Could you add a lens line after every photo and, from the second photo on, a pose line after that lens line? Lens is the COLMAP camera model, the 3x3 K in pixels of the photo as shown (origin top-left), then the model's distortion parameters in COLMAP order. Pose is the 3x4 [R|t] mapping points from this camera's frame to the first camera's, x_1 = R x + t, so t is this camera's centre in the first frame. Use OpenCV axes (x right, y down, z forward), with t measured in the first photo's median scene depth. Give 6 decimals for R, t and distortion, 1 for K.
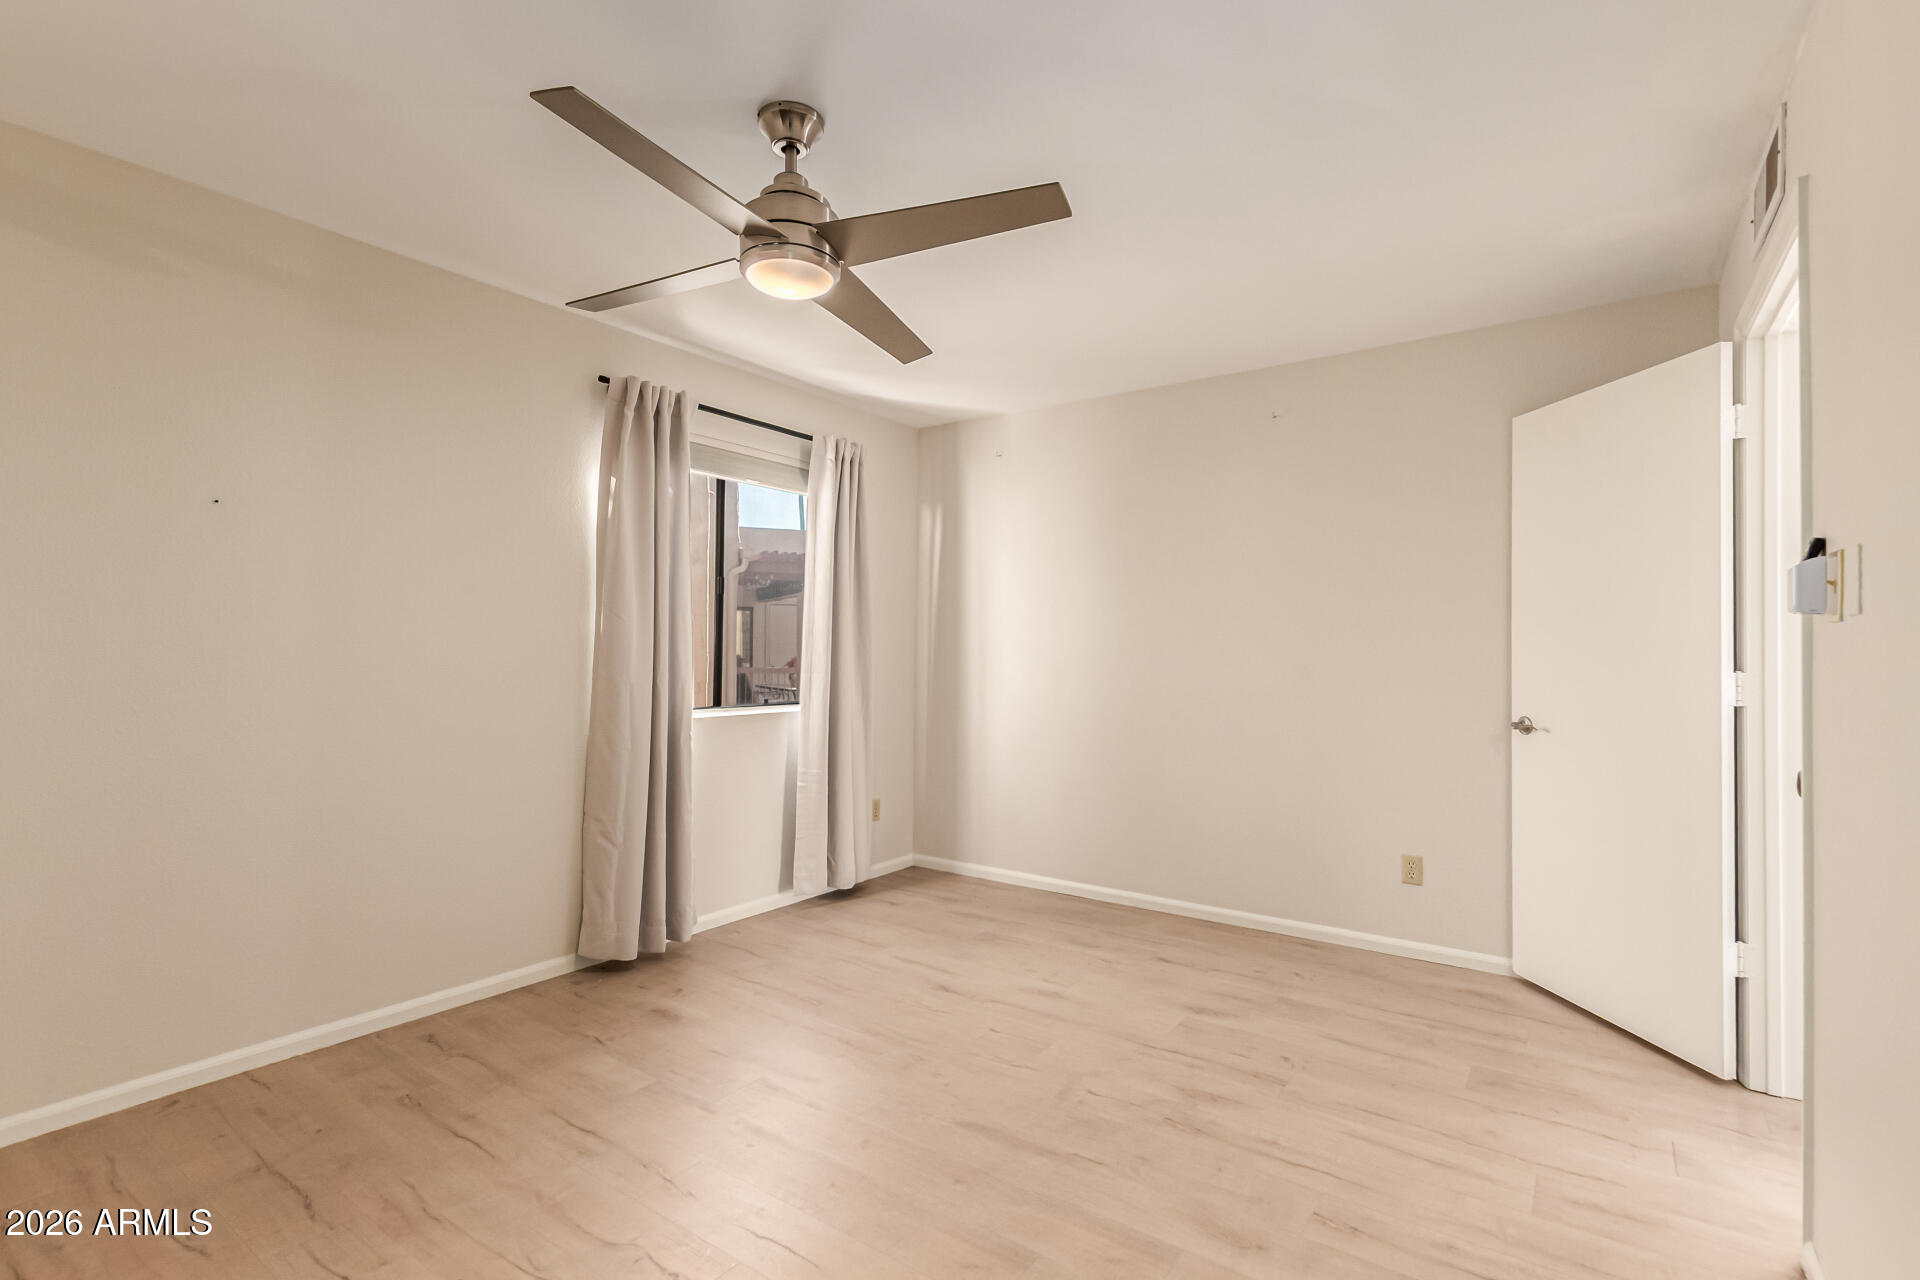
lens RADIAL K [[889.9, 0, 972.7], [0, 889.9, 633.7], [0, 0, 1]] dist [0.013147, -0.000055]
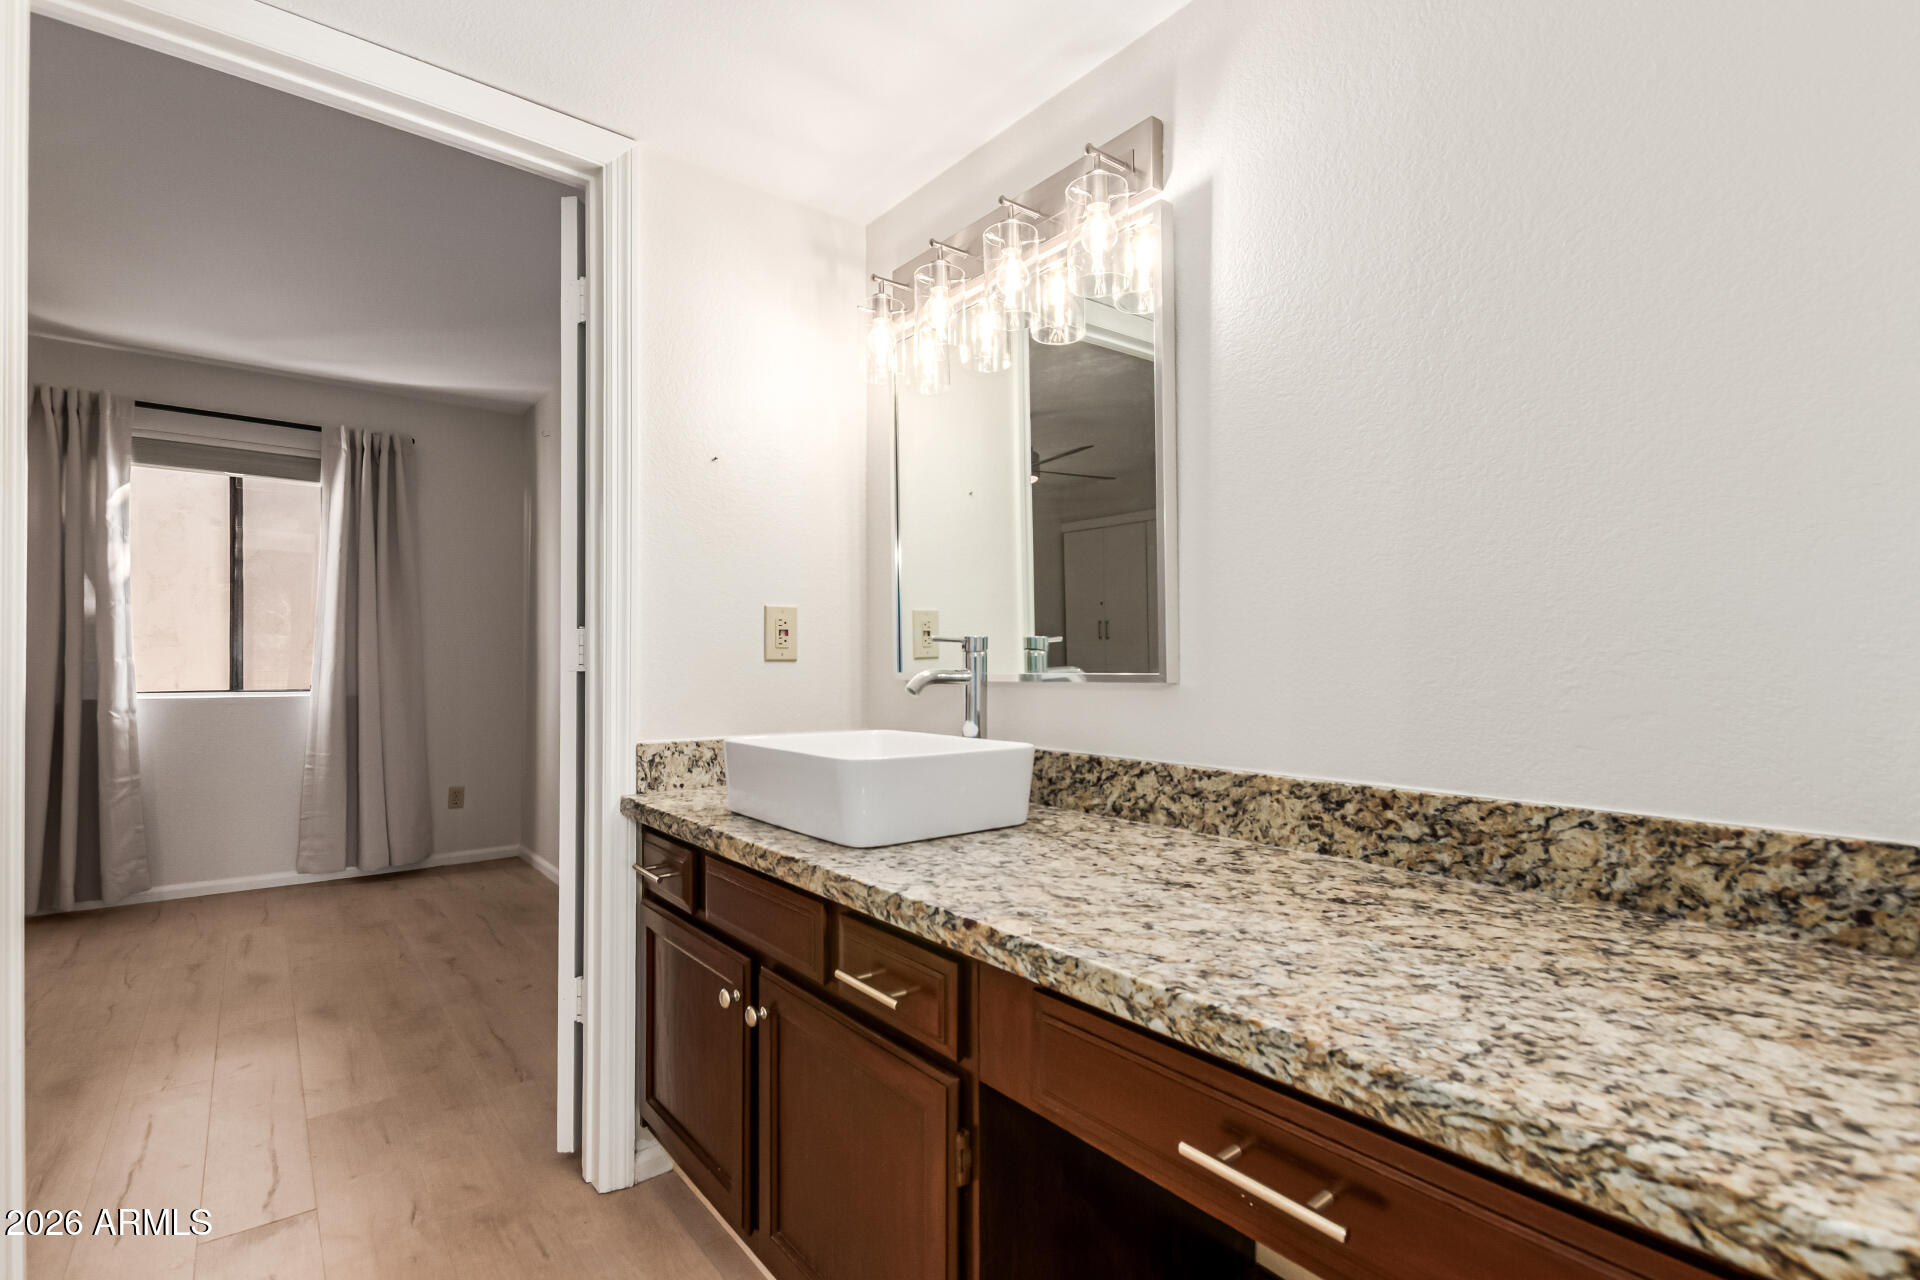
lens RADIAL K [[893.1, 0, 961.2], [0, 893.1, 660.3], [0, 0, 1]] dist [0.000718, -0.000012]
pose [[0.961771, -0.004526, -0.273819, 1.067103], [0.009064, 0.999842, 0.015311, 0.048475], [0.273706, -0.017208, 0.961659, 0.280557]]
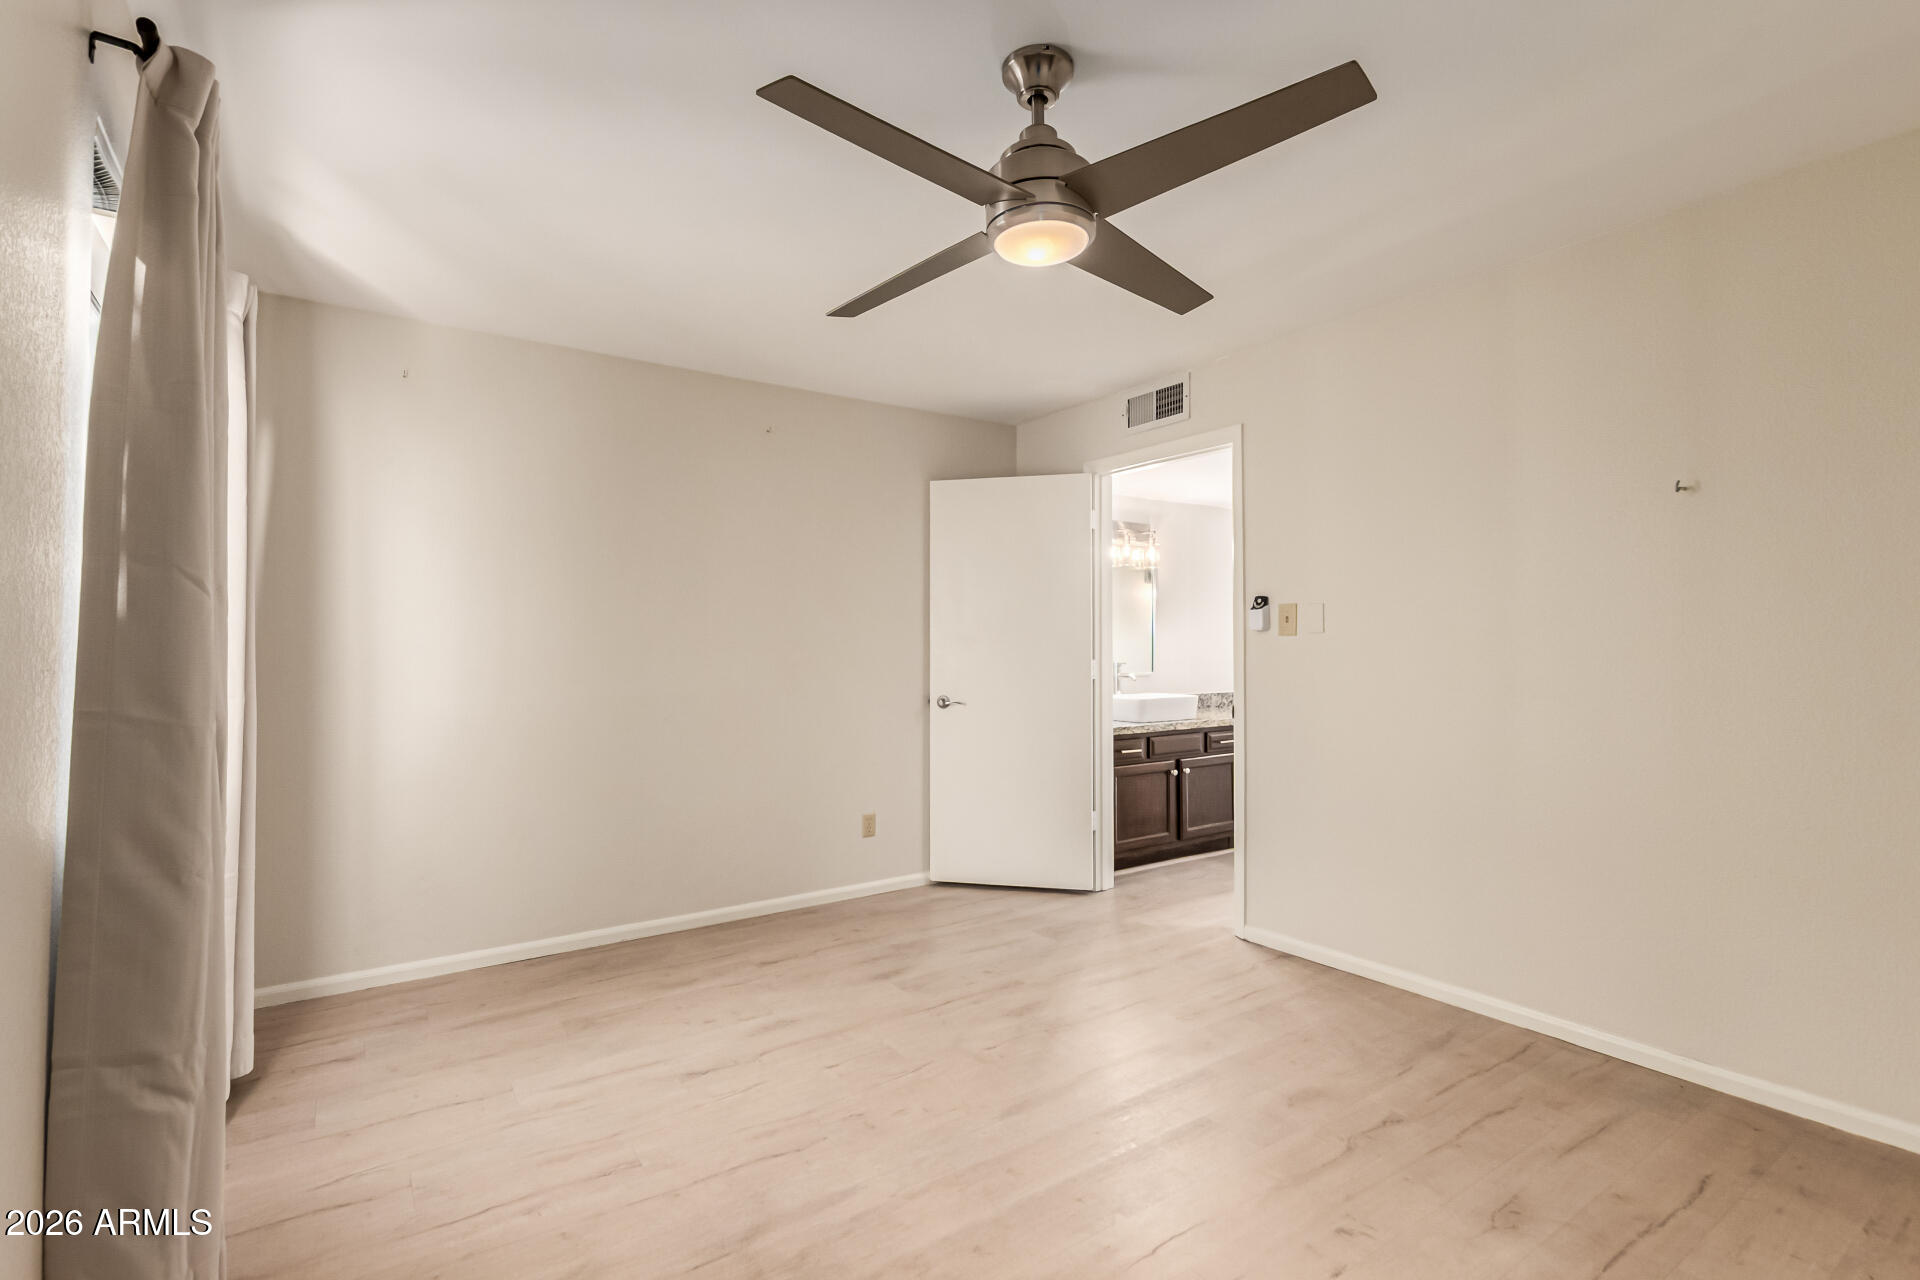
lens RADIAL K [[899.7, 0, 960.2], [0, 899.7, 639.0], [0, 0, 1]] dist [-0.000397, -0.000316]
pose [[0.335721, 0.003975, 0.941953, -0.718791], [-0.012384, 0.999923, 0.000194, 0.002165], [-0.941880, -0.011731, 0.335745, 0.507174]]
